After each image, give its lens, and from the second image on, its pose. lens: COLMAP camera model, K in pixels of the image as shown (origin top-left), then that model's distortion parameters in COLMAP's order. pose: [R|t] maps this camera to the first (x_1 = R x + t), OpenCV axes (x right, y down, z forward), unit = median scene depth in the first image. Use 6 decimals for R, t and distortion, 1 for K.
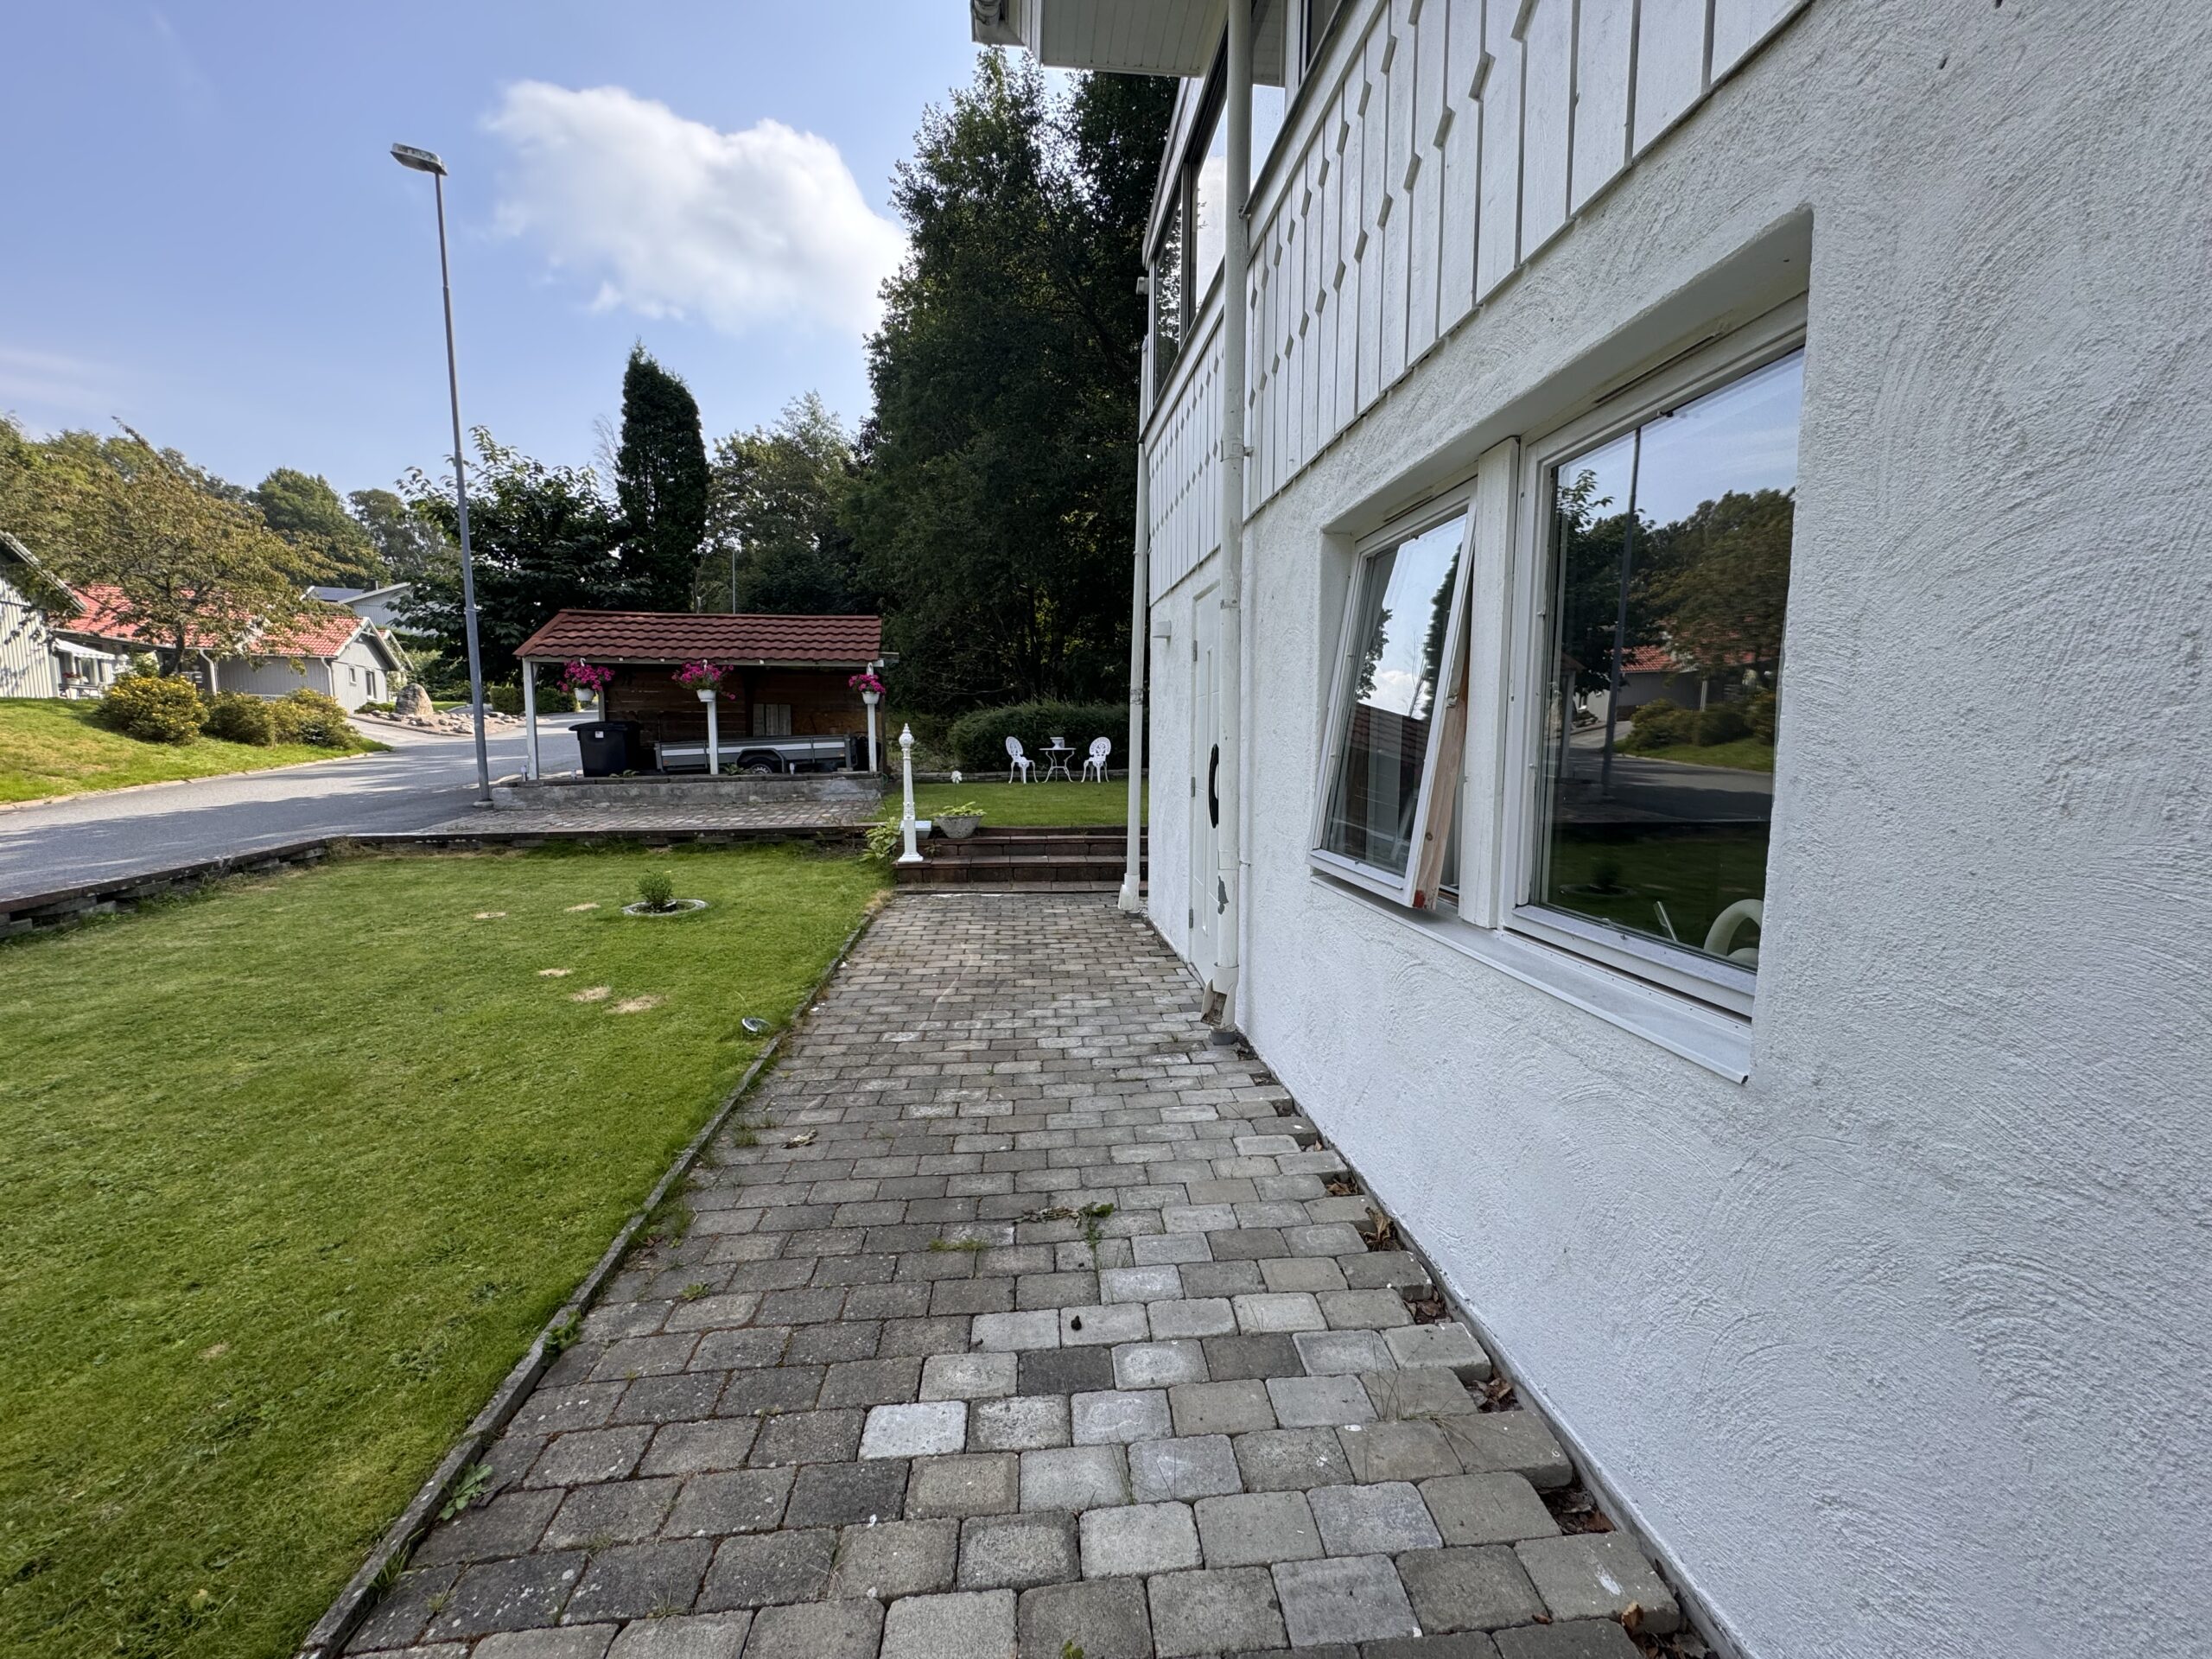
lens RADIAL K [[885.5, 0, 1105.6], [0, 885.5, 829.7], [0, 0, 1]] dist [-0.004040, 0.001054]
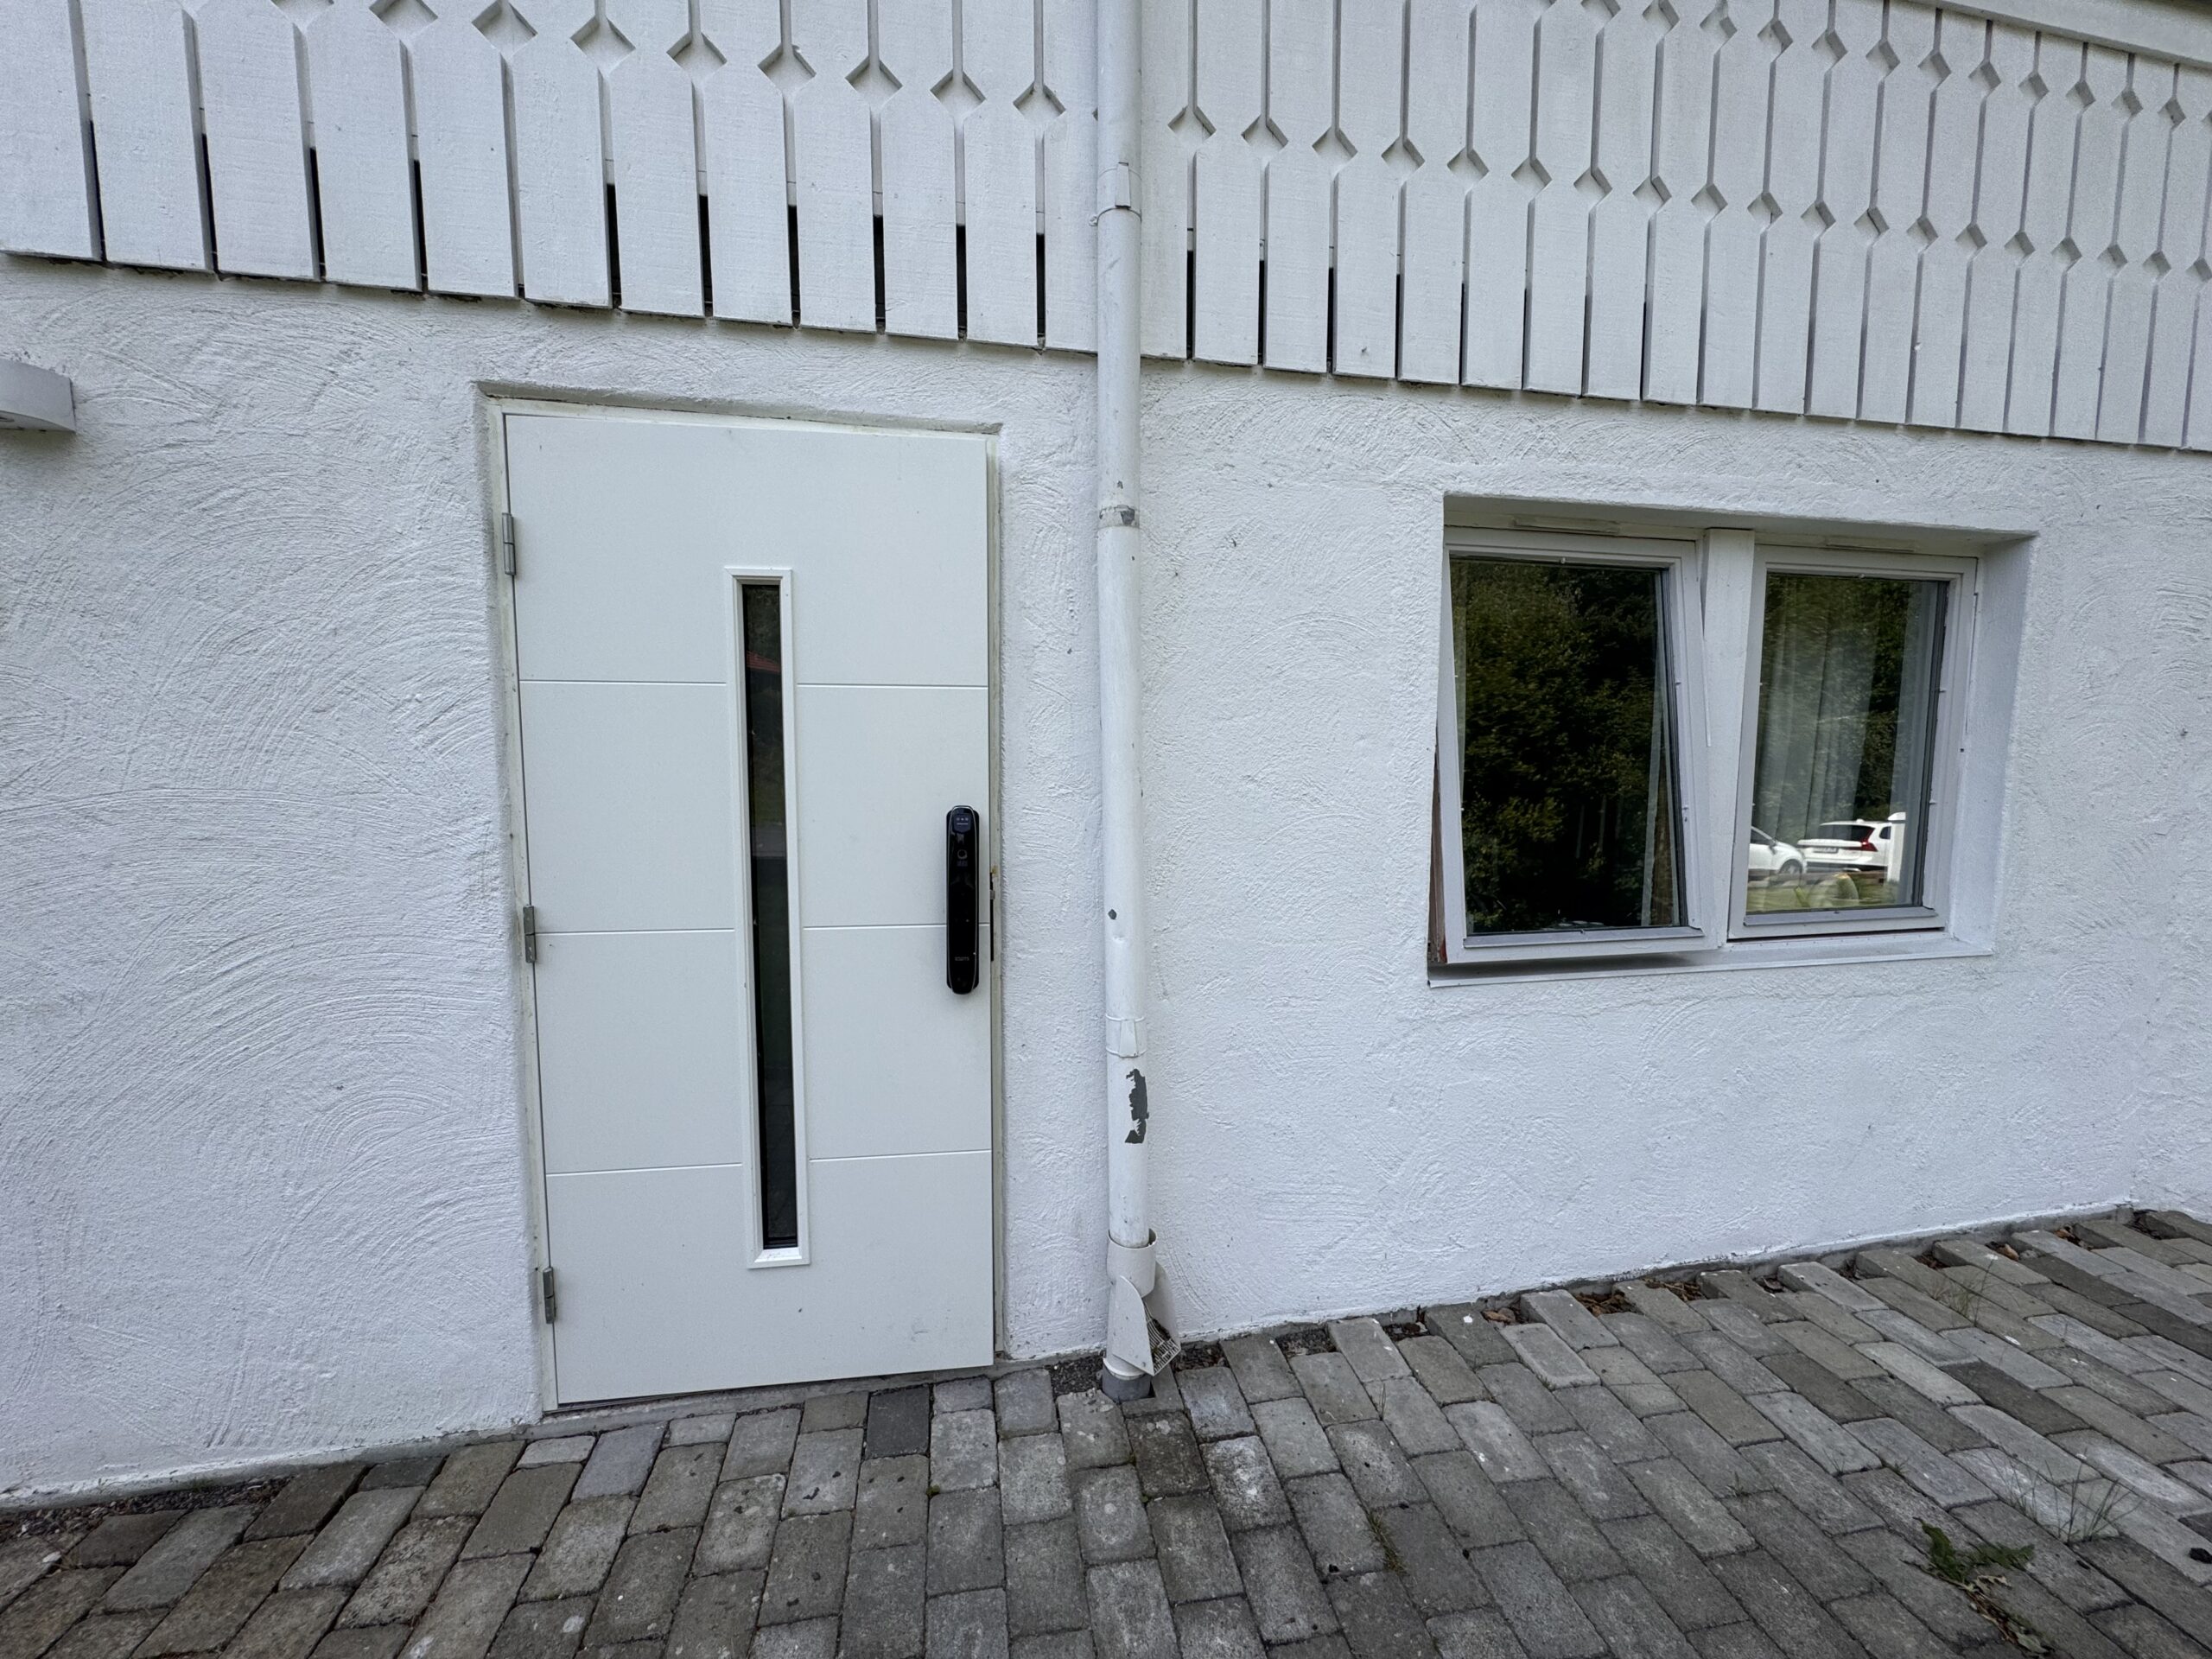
lens RADIAL K [[885.5, 0, 1113.1], [0, 885.5, 828.2], [0, 0, 1]] dist [-0.004040, 0.001054]
pose [[-0.095186, -0.097057, 0.990717, -0.443679], [0.100327, 0.989233, 0.106551, -0.173785], [-0.990391, 0.109538, -0.084423, 1.327768]]
